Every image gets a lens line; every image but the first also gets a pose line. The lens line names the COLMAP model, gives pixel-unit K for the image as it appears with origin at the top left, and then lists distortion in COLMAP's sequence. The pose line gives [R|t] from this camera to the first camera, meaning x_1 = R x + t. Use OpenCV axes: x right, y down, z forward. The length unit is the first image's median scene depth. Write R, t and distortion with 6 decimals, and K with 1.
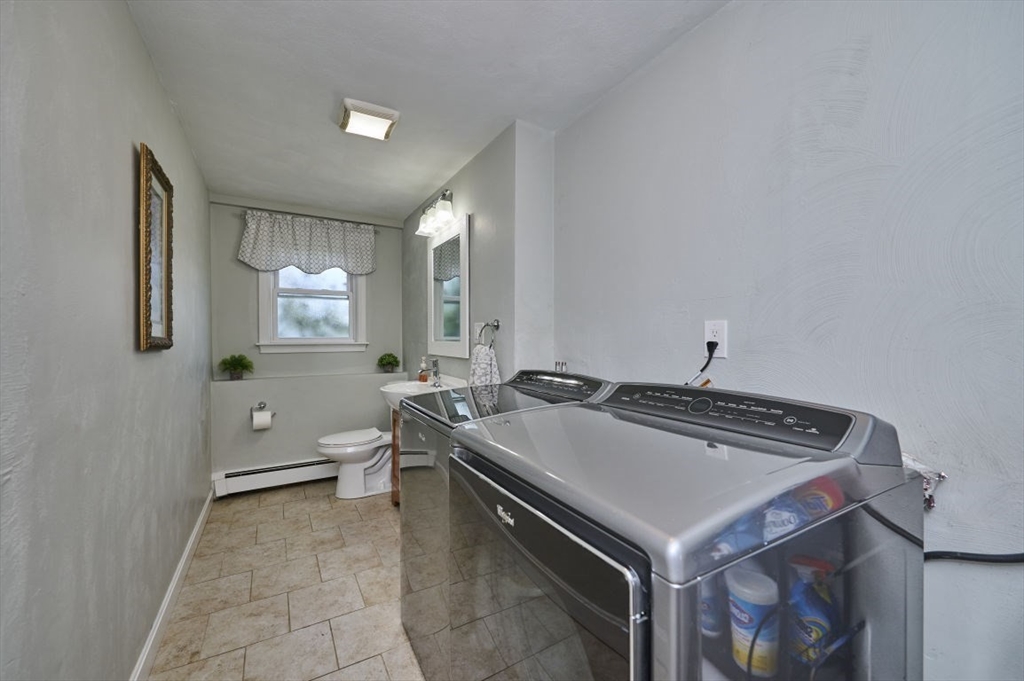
lens RADIAL K [[406.1, 0, 511.6], [0, 406.1, 338.0], [0, 0, 1]] dist [-0.003211, -0.000151]
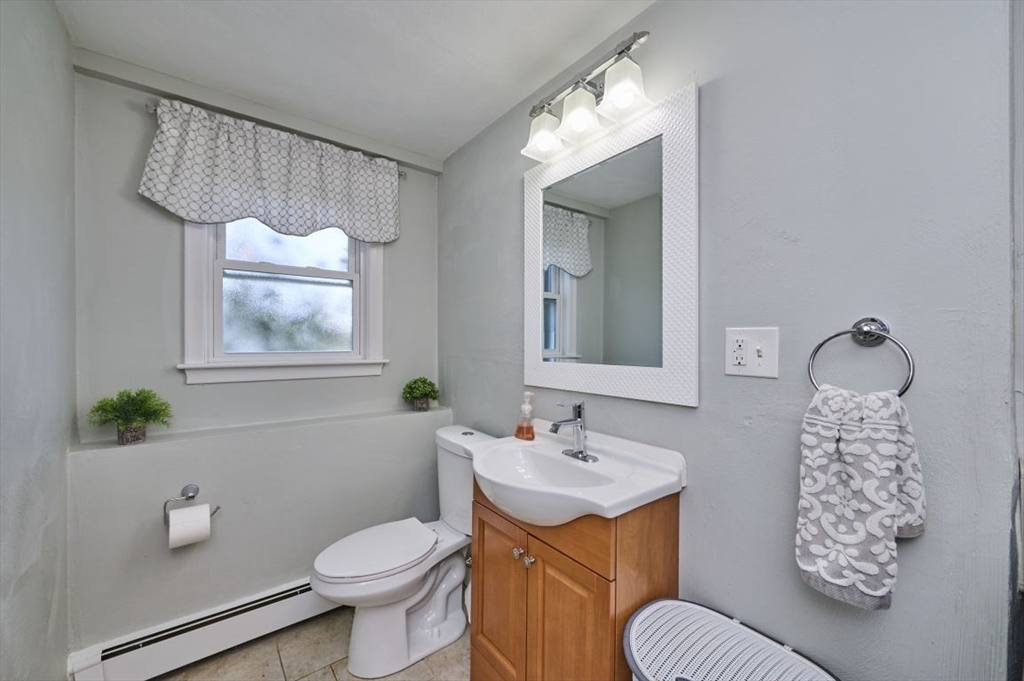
lens RADIAL K [[406.1, 0, 512.9], [0, 406.1, 341.9], [0, 0, 1]] dist [-0.003211, -0.000151]
pose [[0.991232, 0.004725, 0.132049, -0.271810], [-0.003854, 0.999969, -0.006850, -0.013110], [-0.132077, 0.006281, 0.991220, 0.427818]]
